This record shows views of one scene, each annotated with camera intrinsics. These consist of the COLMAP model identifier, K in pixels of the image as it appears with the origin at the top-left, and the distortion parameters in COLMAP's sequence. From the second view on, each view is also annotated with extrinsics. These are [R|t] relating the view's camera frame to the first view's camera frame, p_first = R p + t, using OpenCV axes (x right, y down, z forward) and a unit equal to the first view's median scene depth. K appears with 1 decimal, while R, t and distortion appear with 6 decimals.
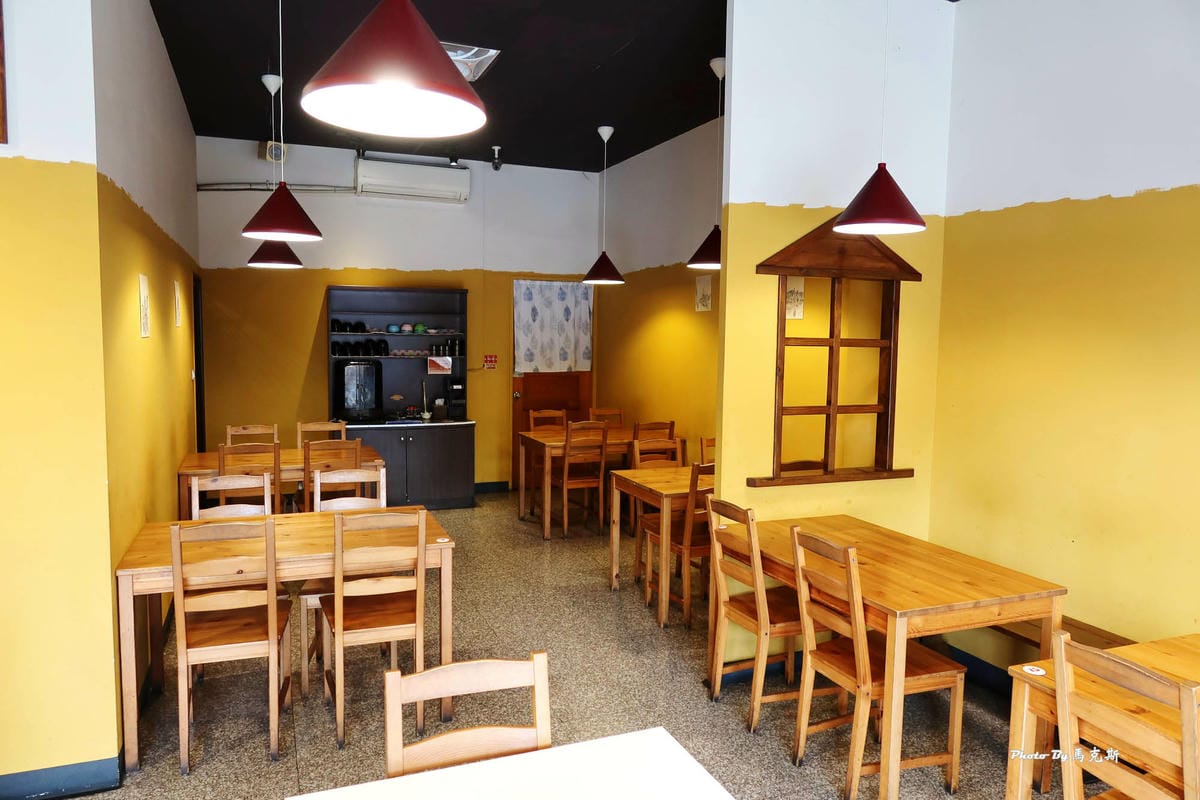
lens RADIAL K [[830.2, 0, 600.0], [0, 830.2, 400.0], [0, 0, 1]] dist [-0.015989, 0.000949]
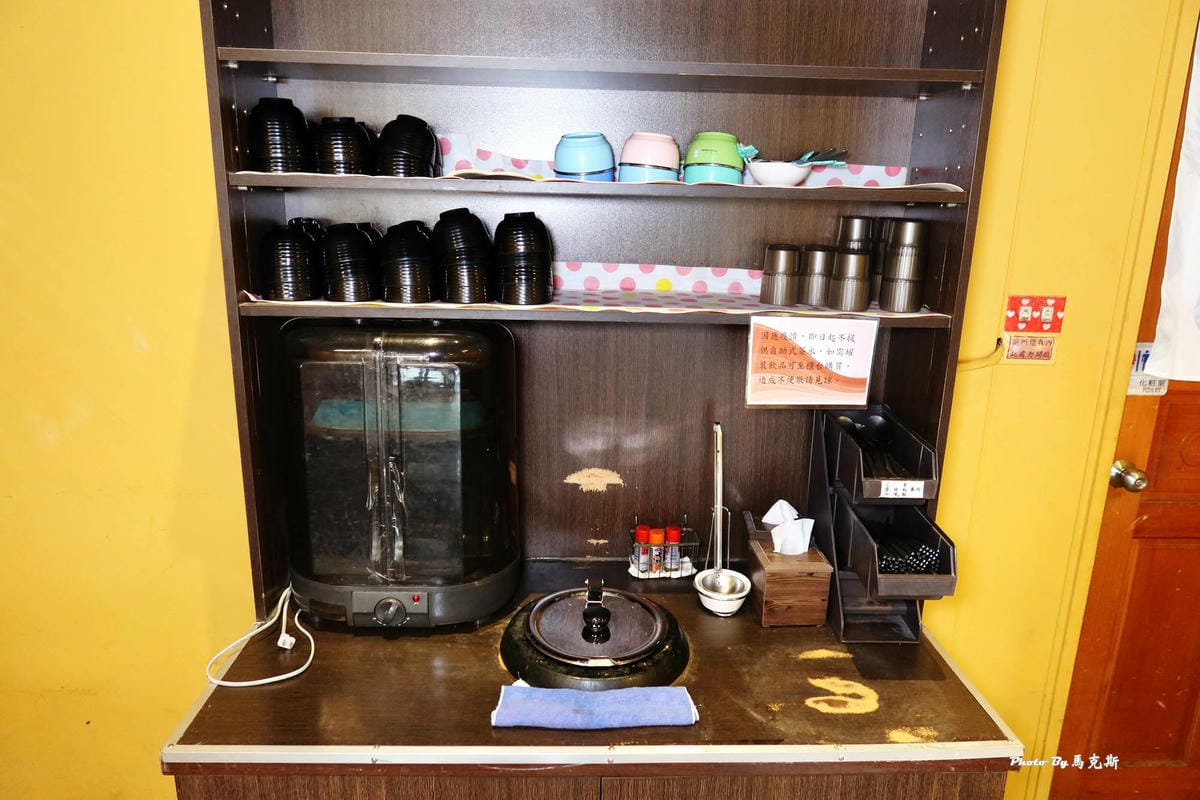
lens RADIAL K [[830.2, 0, 600.0], [0, 830.2, 400.0], [0, 0, 1]] dist [-0.015989, 0.000949]
pose [[0.950313, 0.095056, -0.296429, -0.354320], [-0.036736, 0.979829, 0.196430, -0.133452], [0.309122, -0.175780, 0.934636, 1.576522]]
